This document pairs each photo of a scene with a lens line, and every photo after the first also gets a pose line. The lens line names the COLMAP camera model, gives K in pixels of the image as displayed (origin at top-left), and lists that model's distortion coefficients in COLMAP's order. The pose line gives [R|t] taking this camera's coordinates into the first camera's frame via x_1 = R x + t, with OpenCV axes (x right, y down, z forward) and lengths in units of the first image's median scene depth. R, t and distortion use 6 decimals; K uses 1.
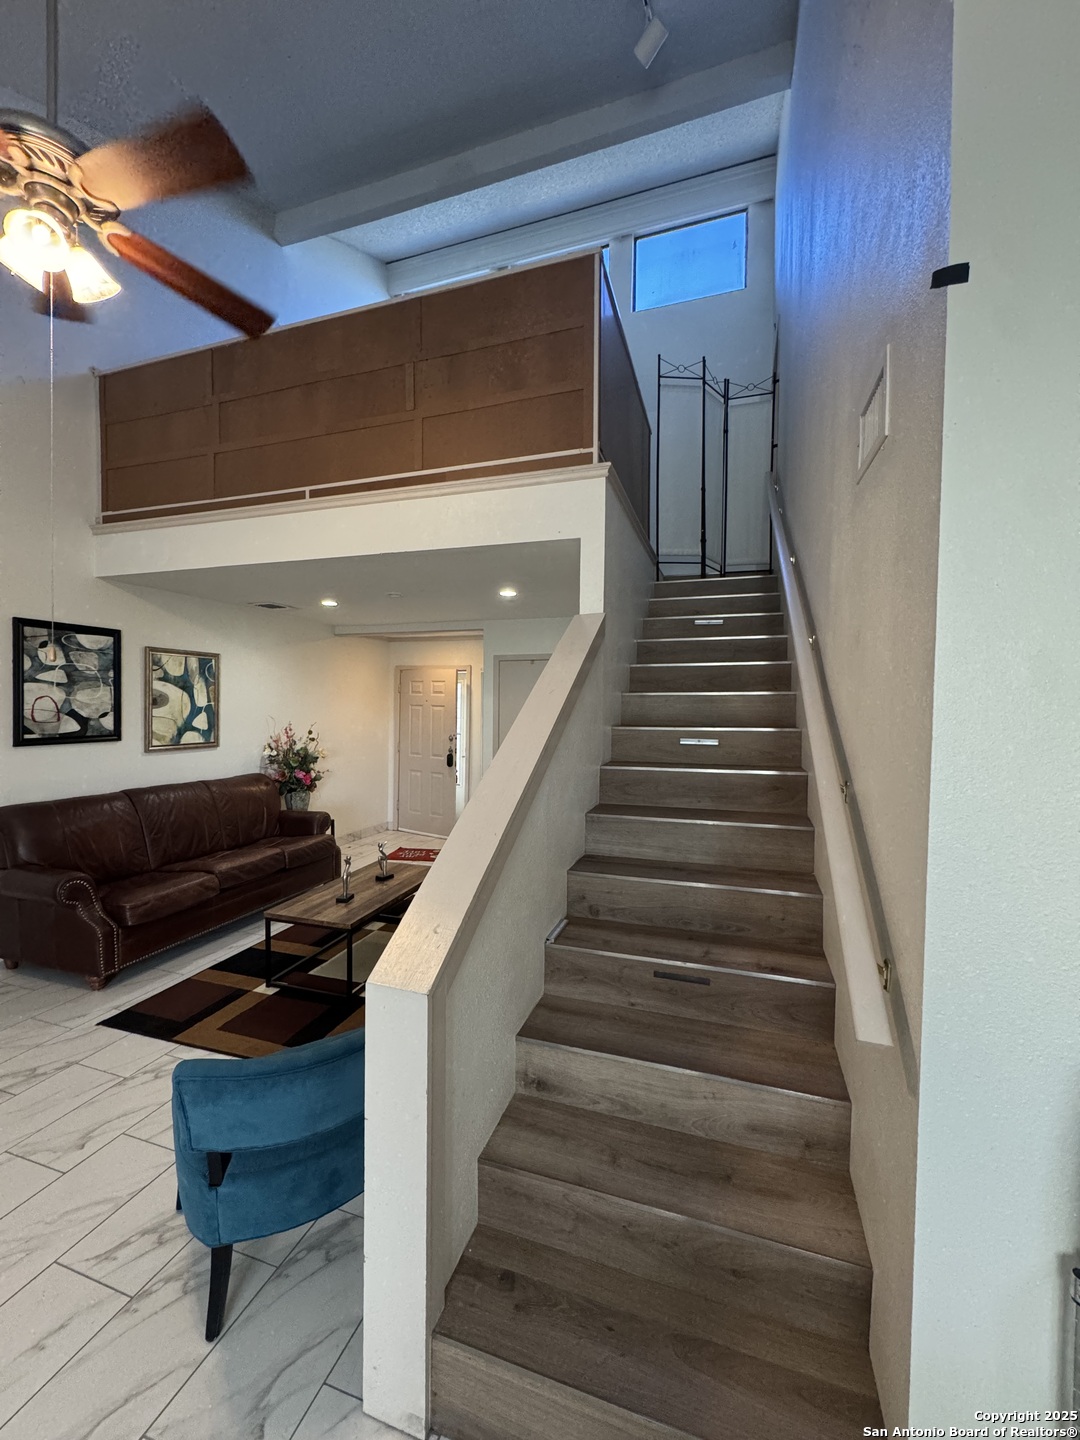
lens RADIAL K [[576.8, 0, 540.0], [0, 576.8, 720.0], [0, 0, 1]] dist [-0.003272, 0.000564]
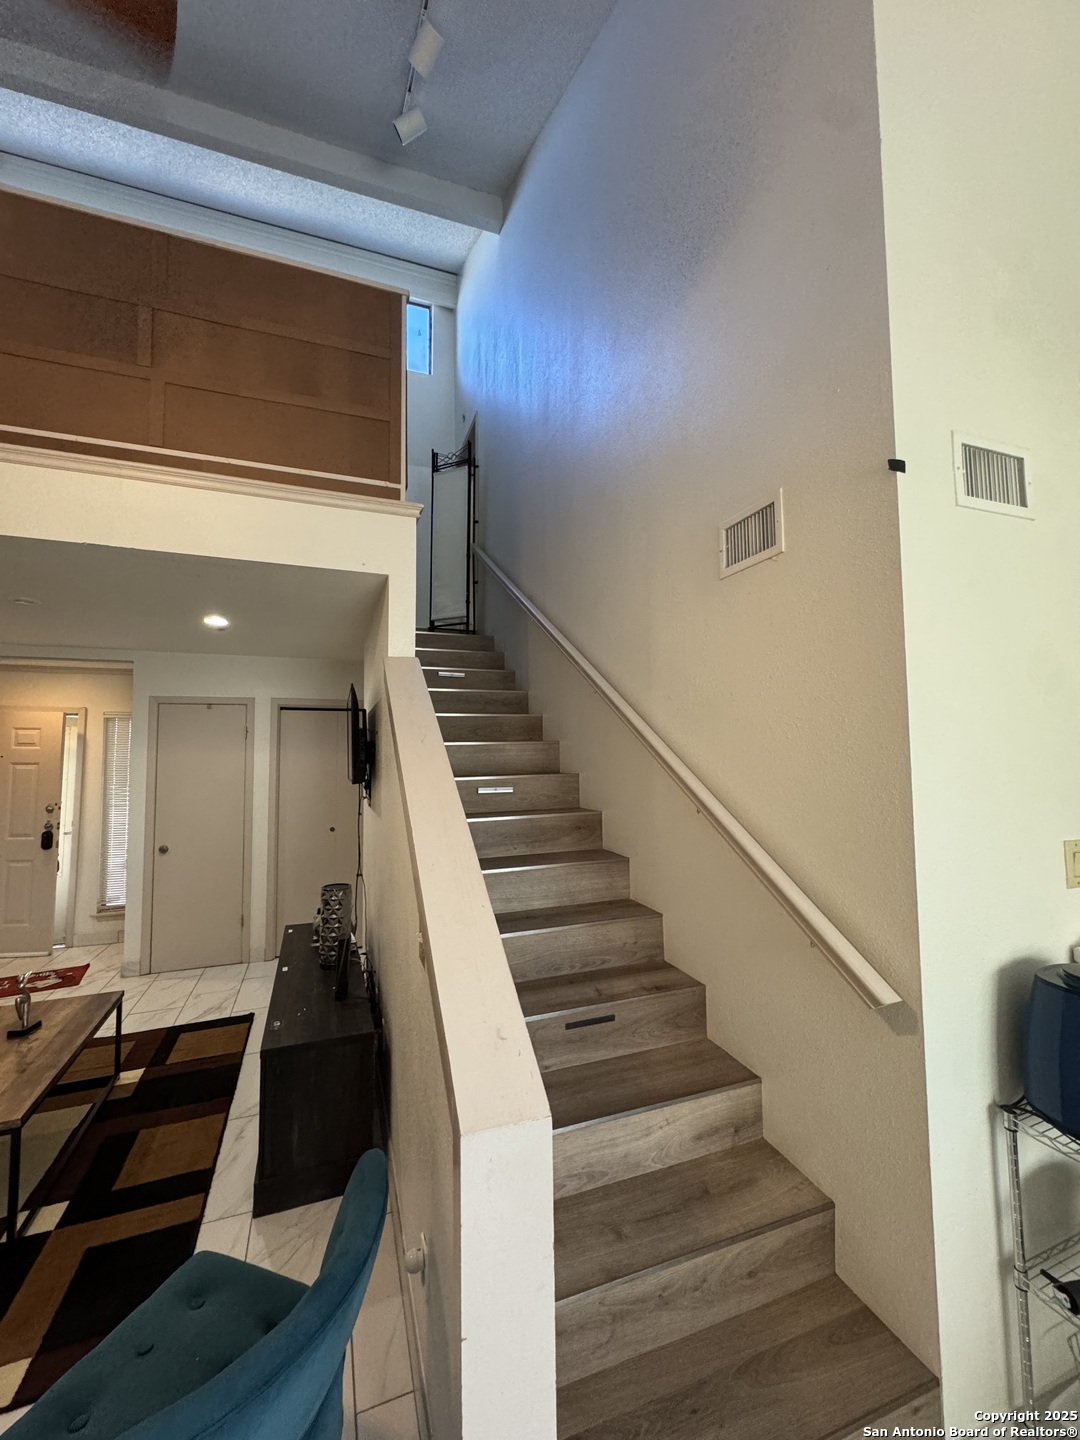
lens RADIAL K [[576.8, 0, 540.0], [0, 576.8, 720.0], [0, 0, 1]] dist [-0.003272, 0.000564]
pose [[0.778578, 0.023406, 0.627111, -0.377566], [0.033427, 0.996339, -0.078689, -0.003951], [-0.626657, 0.082228, 0.774945, 0.181286]]
